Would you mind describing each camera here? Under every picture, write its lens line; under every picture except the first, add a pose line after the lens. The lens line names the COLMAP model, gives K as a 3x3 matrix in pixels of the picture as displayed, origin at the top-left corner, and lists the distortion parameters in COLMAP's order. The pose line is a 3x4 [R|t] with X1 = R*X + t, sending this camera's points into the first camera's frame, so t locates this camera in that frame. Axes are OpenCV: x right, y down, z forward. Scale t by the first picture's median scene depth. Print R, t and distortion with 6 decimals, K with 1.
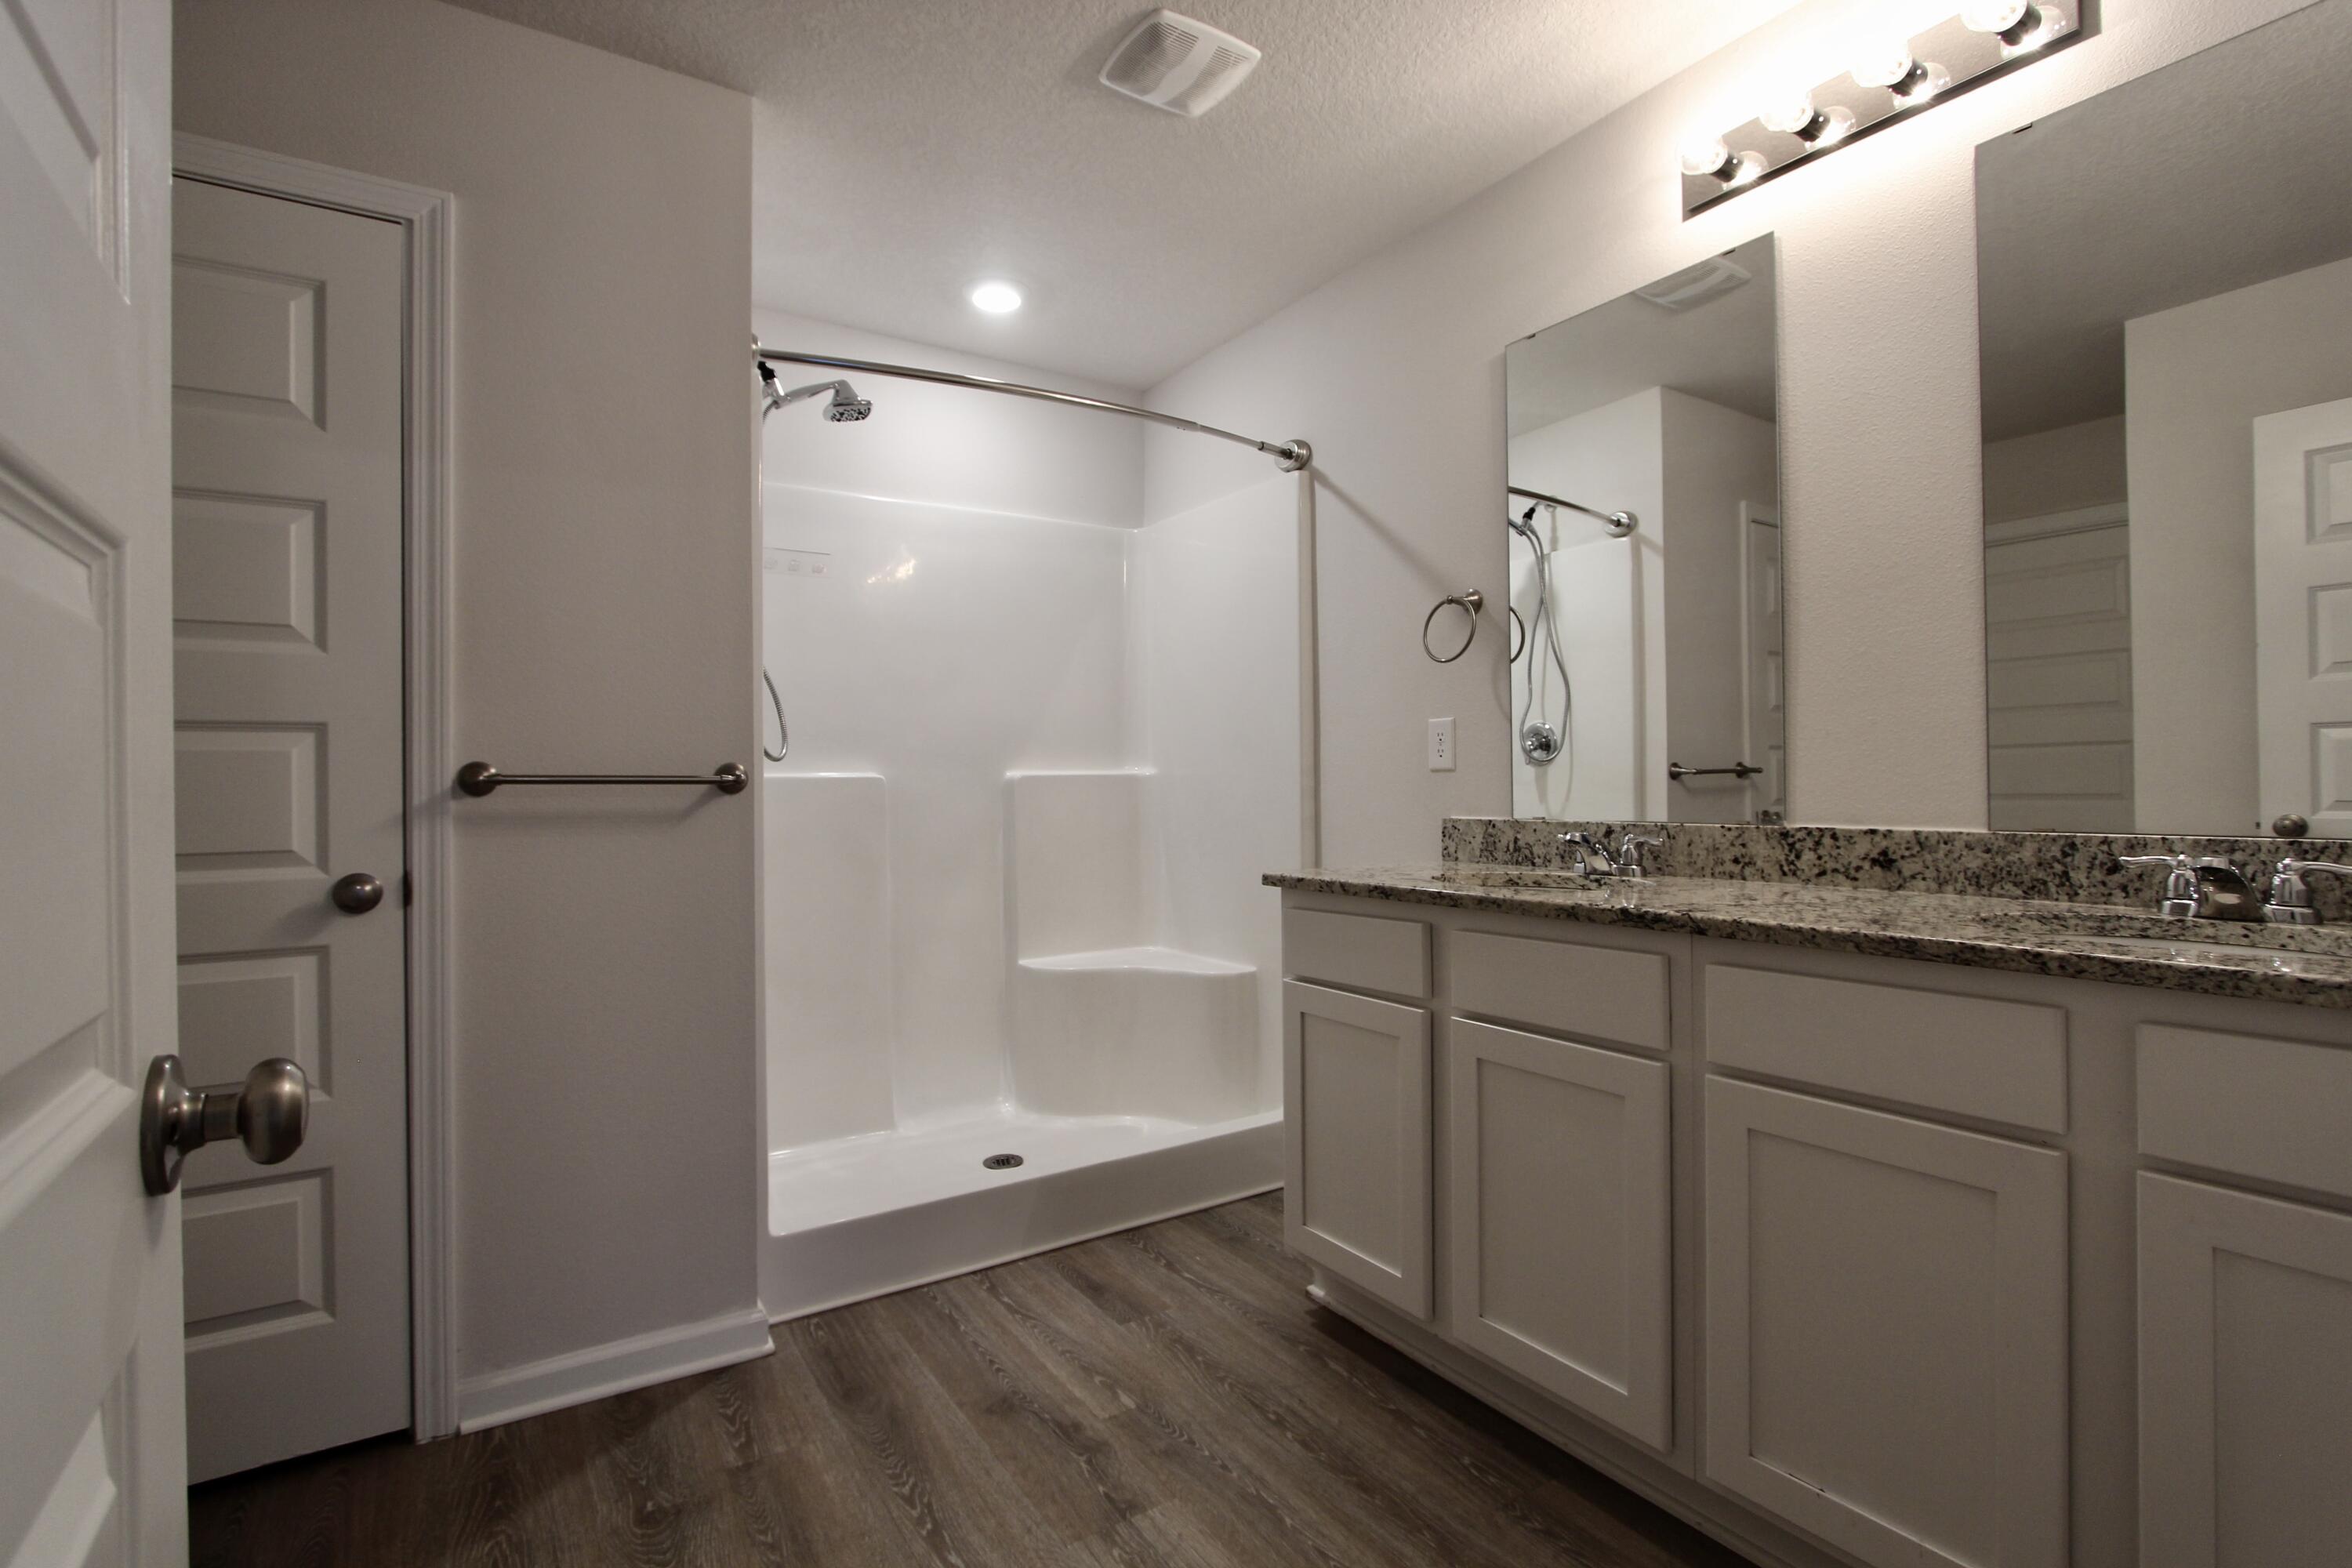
lens RADIAL K [[1087.3, 0, 1180.2], [0, 1087.3, 776.7], [0, 0, 1]] dist [-0.019715, 0.003355]
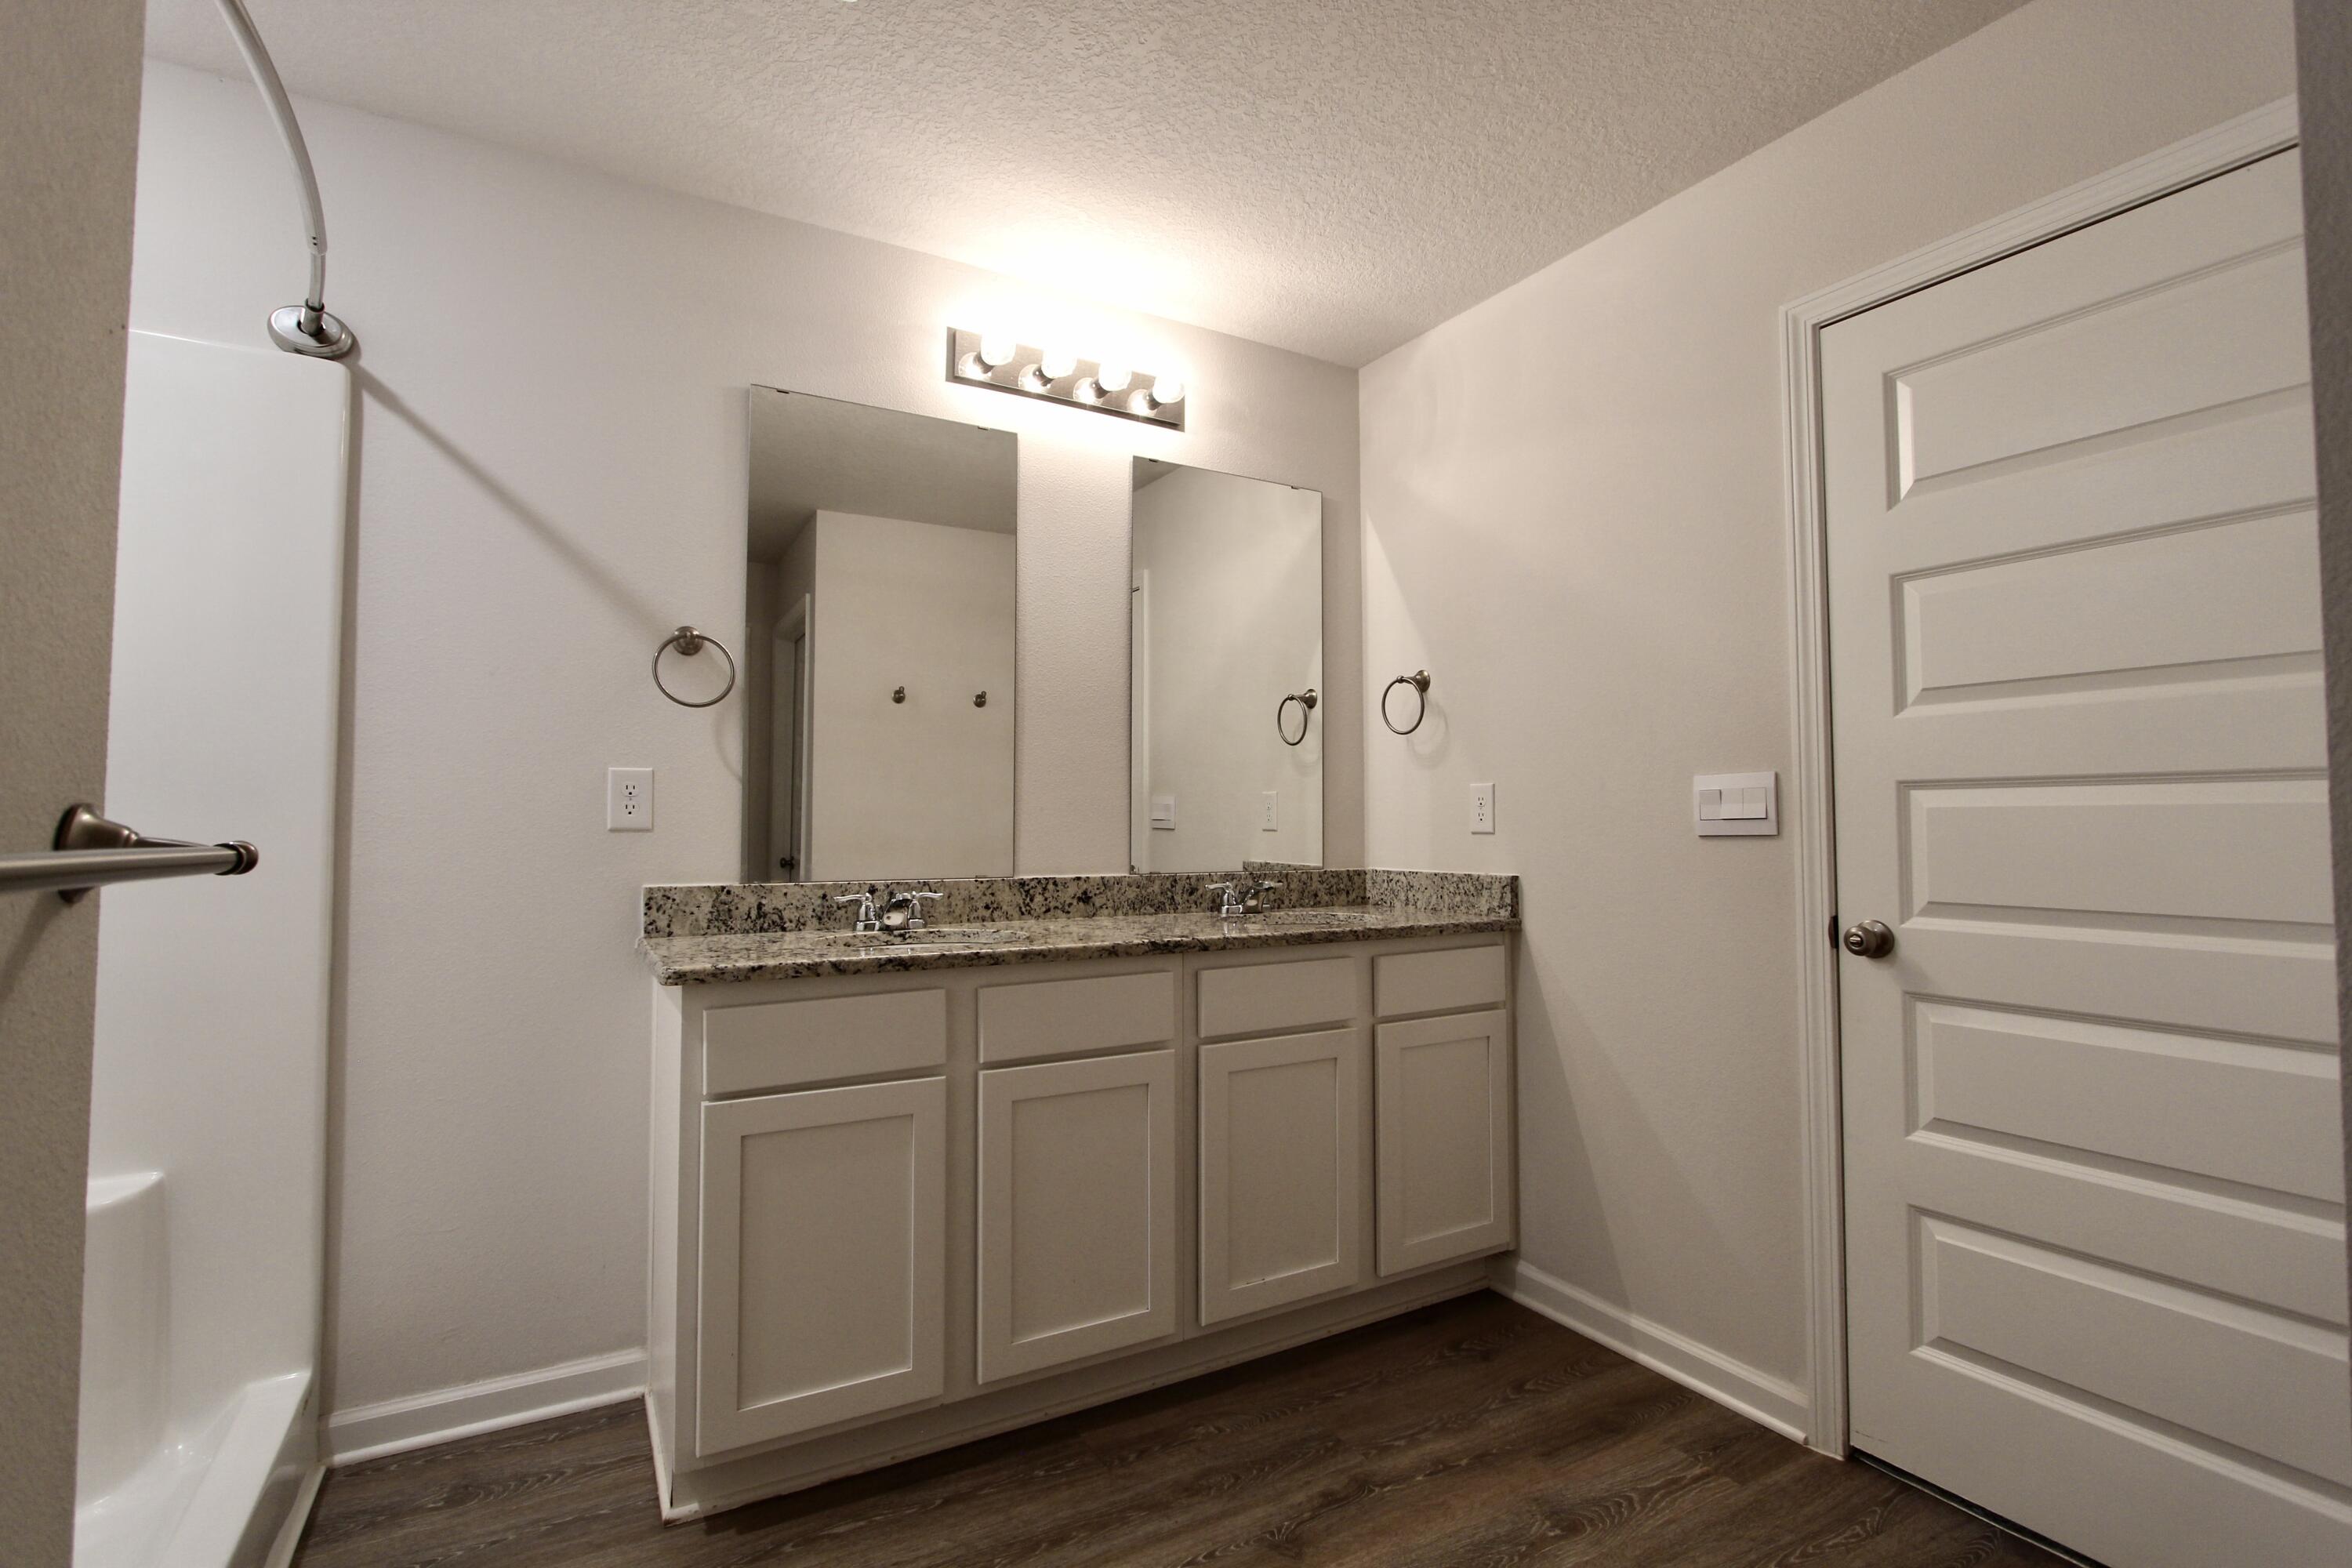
lens RADIAL K [[1087.3, 0, 1172.5], [0, 1087.3, 777.0], [0, 0, 1]] dist [-0.019715, 0.003355]
pose [[0.053135, 0.055859, 0.997024, -0.746129], [-0.009045, 0.998420, -0.055455, -0.005433], [-0.998546, -0.006071, 0.053557, 0.714140]]
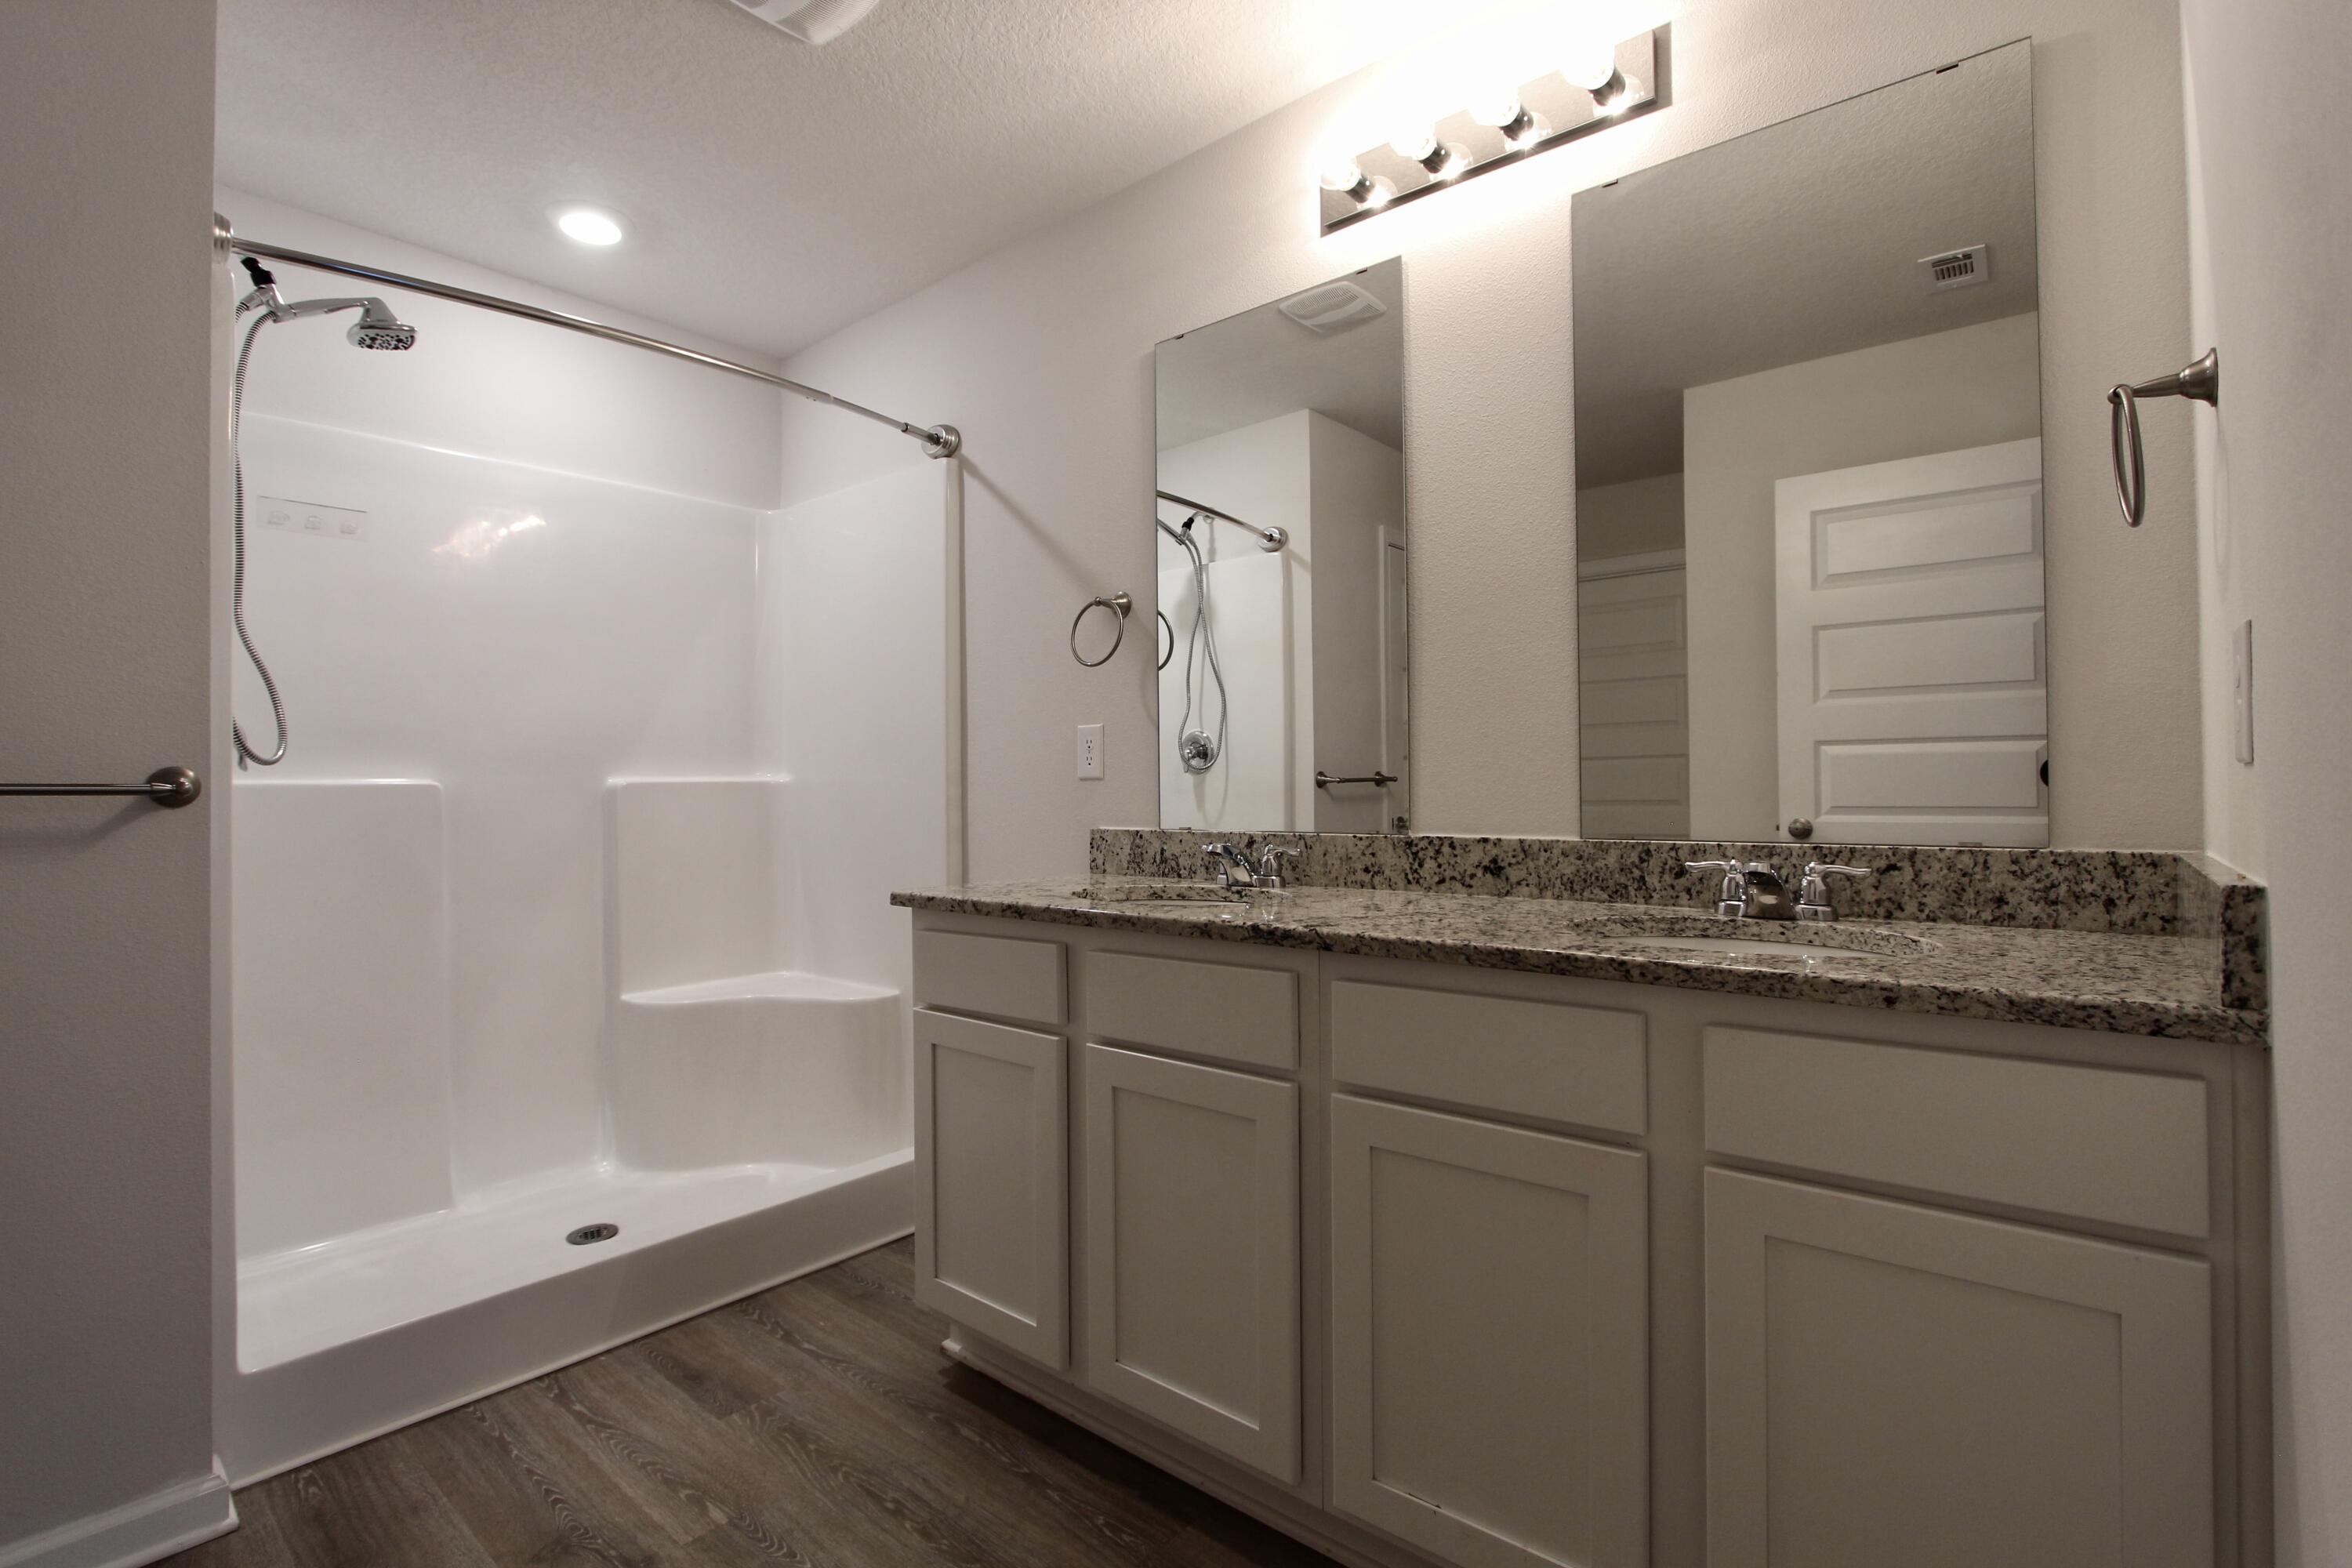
lens RADIAL K [[1087.3, 0, 1182.8], [0, 1087.3, 775.8], [0, 0, 1]] dist [-0.019715, 0.003355]
pose [[0.957425, 0.003995, 0.288654, 0.054364], [-0.002299, 0.999978, -0.006215, -0.003729], [-0.288672, 0.005287, 0.957413, 0.073138]]
